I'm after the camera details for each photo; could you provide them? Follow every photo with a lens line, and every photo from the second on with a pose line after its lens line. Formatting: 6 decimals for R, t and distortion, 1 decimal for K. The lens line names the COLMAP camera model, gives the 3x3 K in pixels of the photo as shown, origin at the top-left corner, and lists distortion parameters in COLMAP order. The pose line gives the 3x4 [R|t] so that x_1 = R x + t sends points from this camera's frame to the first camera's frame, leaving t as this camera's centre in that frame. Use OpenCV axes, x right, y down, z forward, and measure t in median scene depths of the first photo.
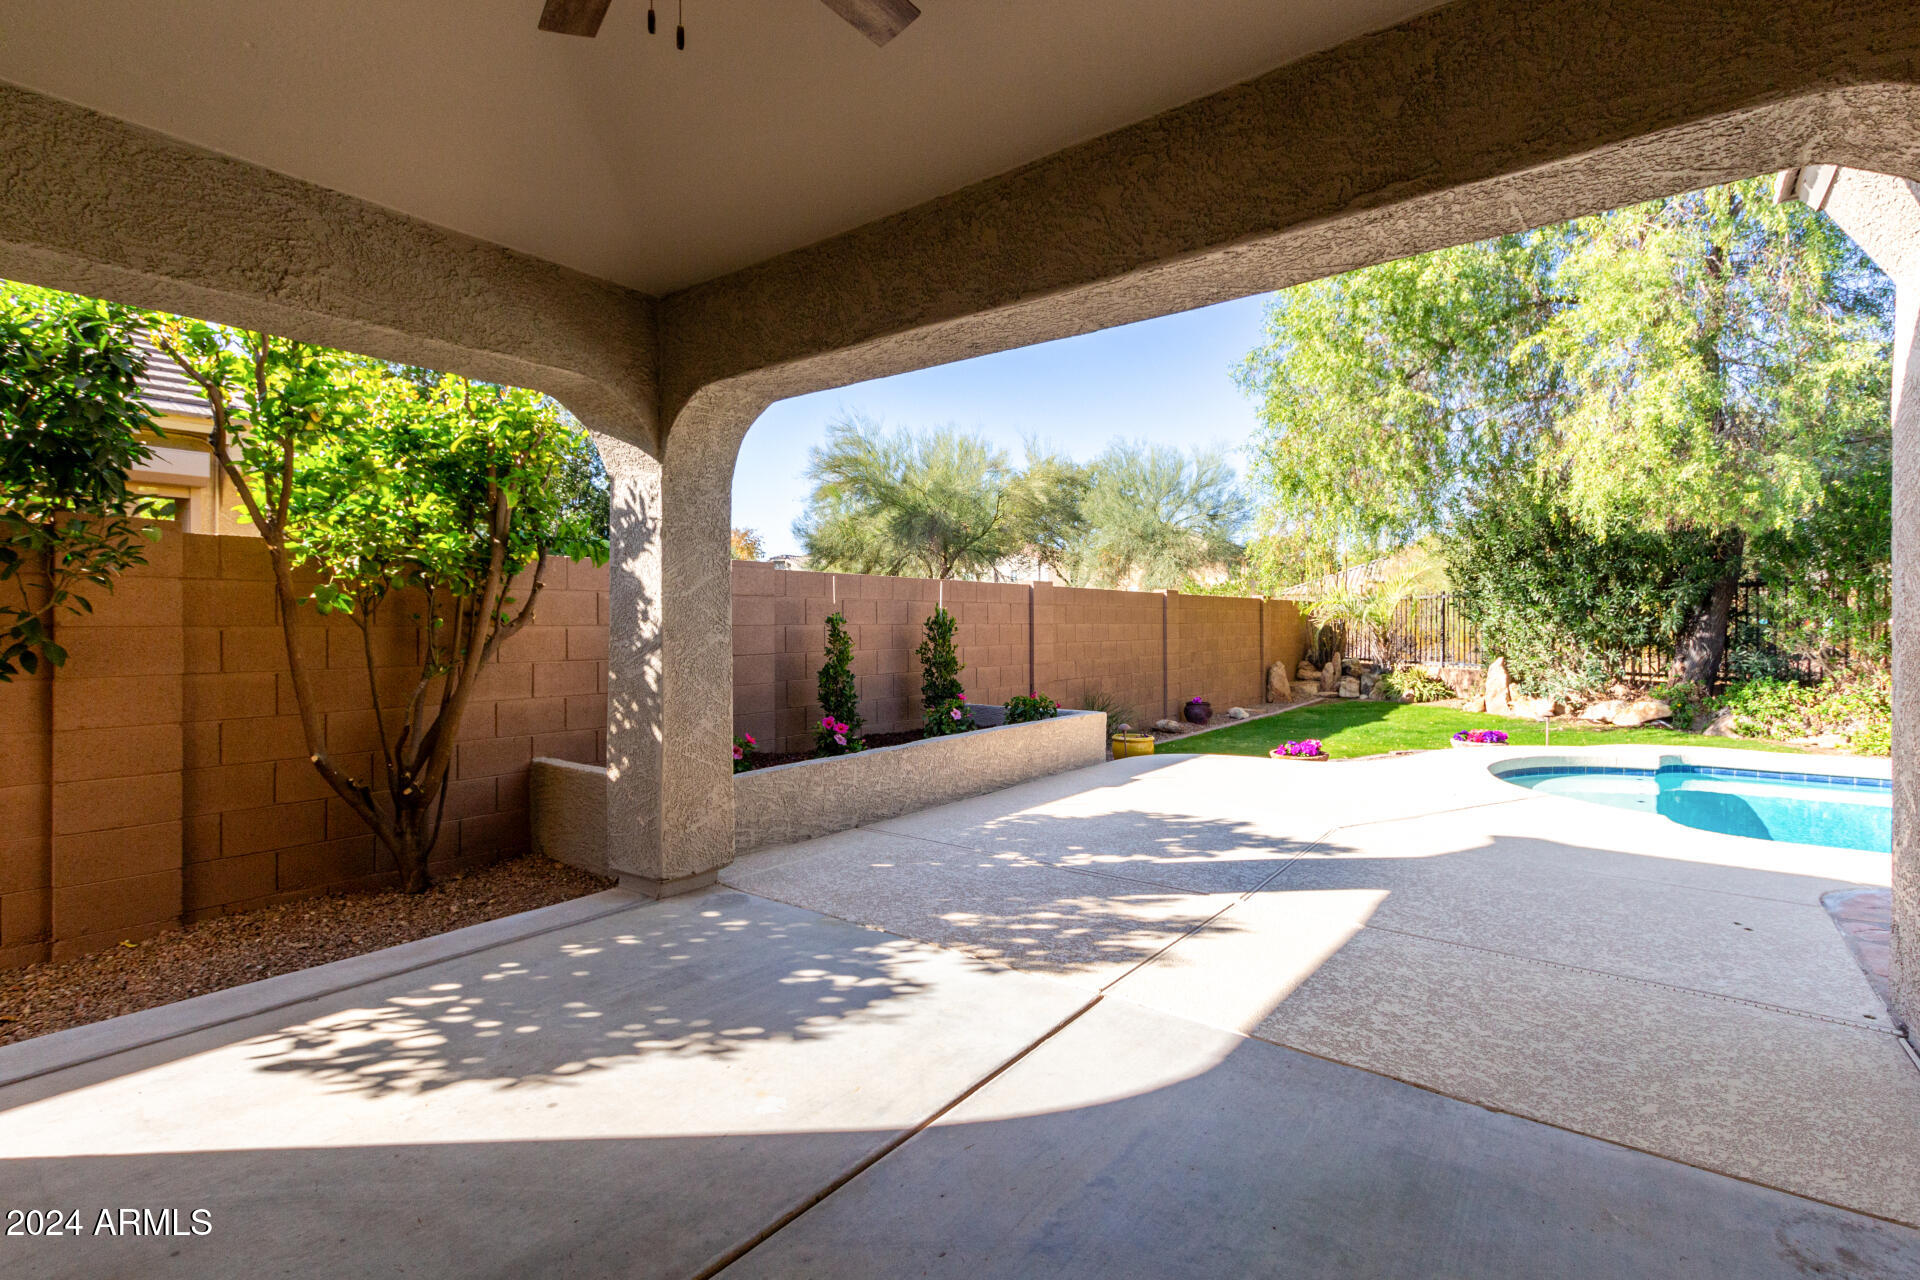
lens RADIAL K [[887.5, 0, 944.6], [0, 887.5, 627.6], [0, 0, 1]] dist [0.003787, -0.000612]
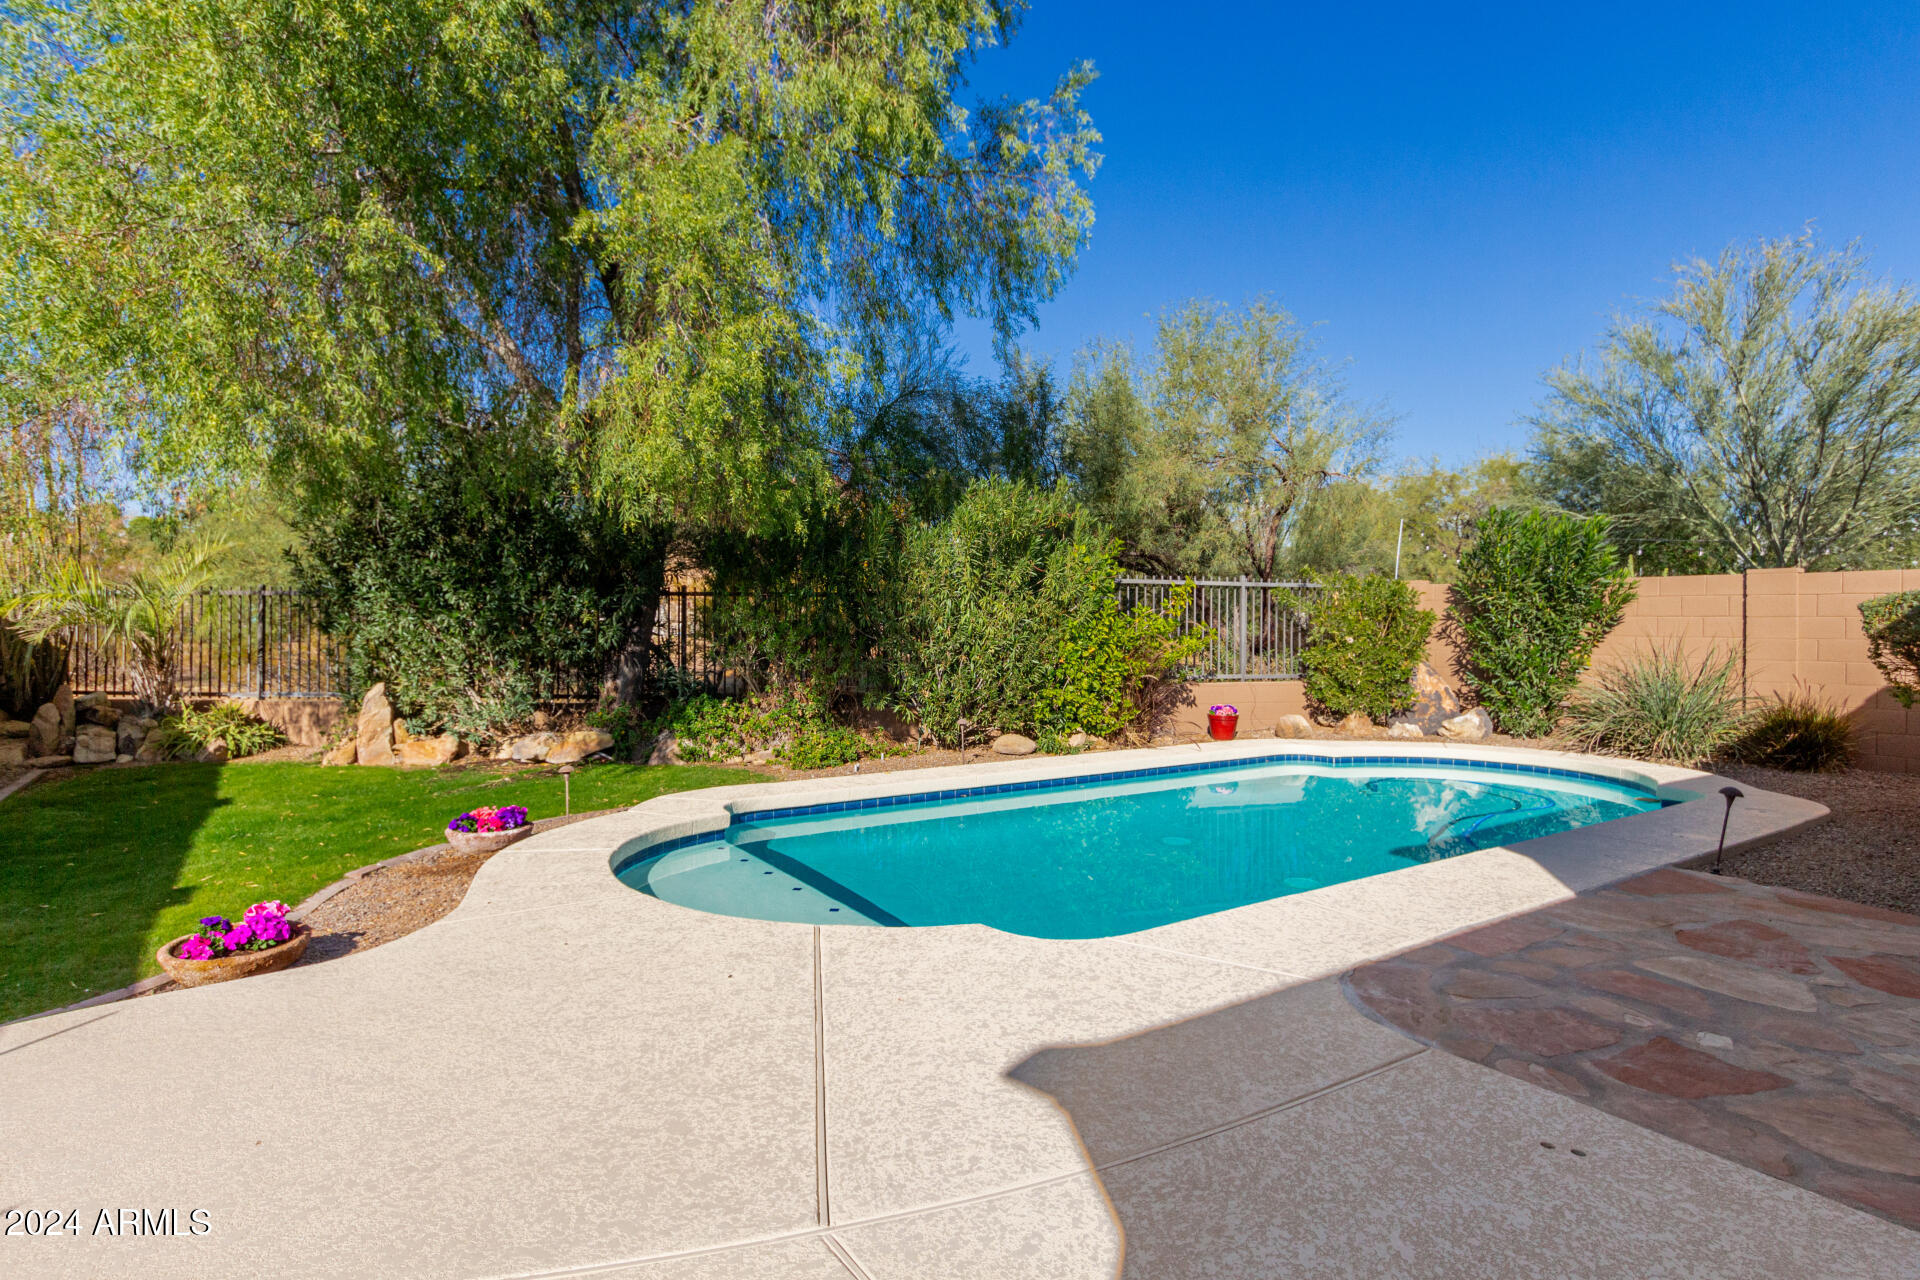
lens RADIAL K [[985.9, 0, 978.7], [0, 985.9, 639.9], [0, 0, 1]] dist [0.000603, -0.001409]
pose [[0.304806, -0.009072, 0.952371, 0.098686], [-0.000258, 0.999954, 0.009608, -0.029020], [-0.952414, -0.003174, 0.304790, 1.104665]]
